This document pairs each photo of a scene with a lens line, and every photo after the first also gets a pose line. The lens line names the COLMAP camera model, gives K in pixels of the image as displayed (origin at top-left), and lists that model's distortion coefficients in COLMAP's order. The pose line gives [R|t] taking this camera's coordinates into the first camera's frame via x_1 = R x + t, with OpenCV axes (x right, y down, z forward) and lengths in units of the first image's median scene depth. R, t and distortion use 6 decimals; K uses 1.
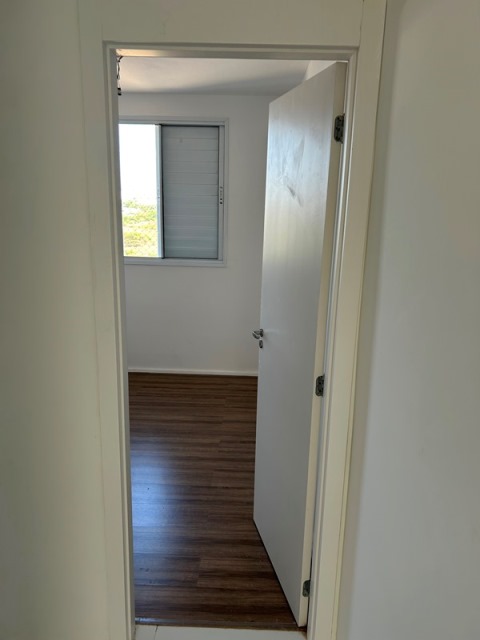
lens RADIAL K [[488.0, 0, 240.0], [0, 488.0, 320.0], [0, 0, 1]] dist [0.036386, -0.005856]
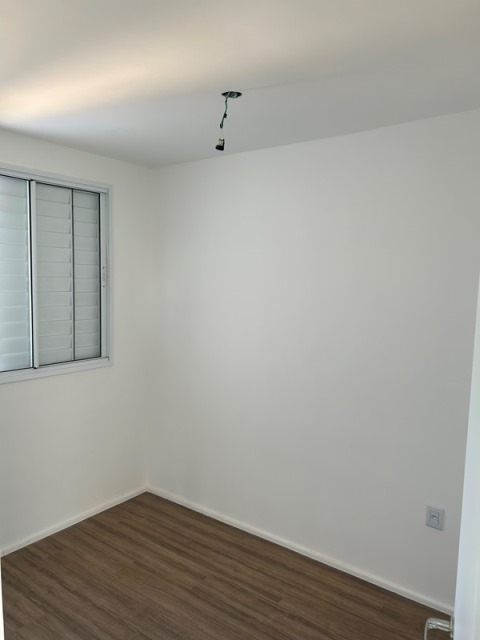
lens RADIAL K [[488.0, 0, 240.0], [0, 488.0, 320.0], [0, 0, 1]] dist [0.036386, -0.005856]
pose [[0.571018, -0.085232, 0.816501, -0.567821], [0.185031, 0.982366, -0.026855, -0.125114], [-0.799814, 0.166413, 0.576719, 0.380984]]
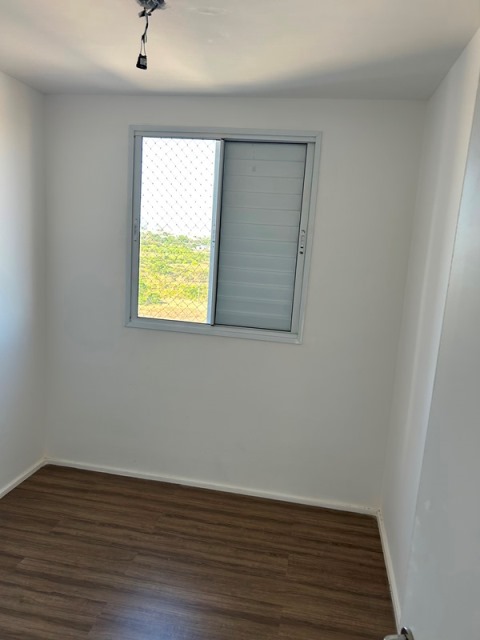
lens RADIAL K [[488.0, 0, 240.0], [0, 488.0, 320.0], [0, 0, 1]] dist [0.036386, -0.005856]
pose [[0.987723, 0.069358, -0.139971, -0.021761], [-0.080417, 0.993939, -0.074958, -0.087897], [0.133924, 0.085294, 0.987314, 0.321832]]
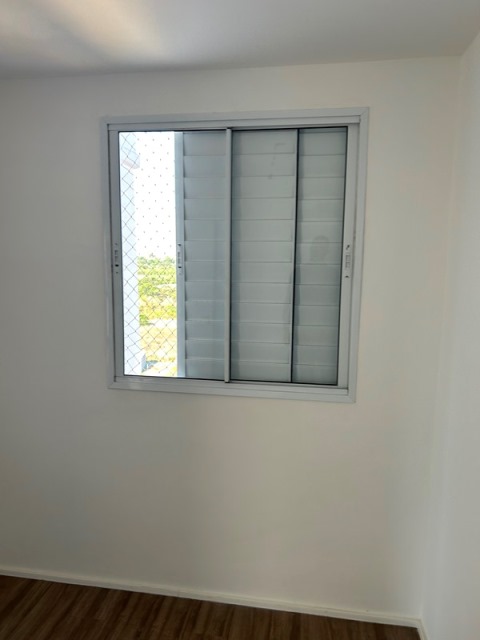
lens RADIAL K [[488.0, 0, 240.0], [0, 488.0, 320.0], [0, 0, 1]] dist [0.036386, -0.005856]
pose [[0.992972, 0.006037, -0.118199, -0.088640], [-0.018743, 0.994116, -0.106683, -0.141055], [0.116859, 0.108148, 0.987243, 0.504269]]
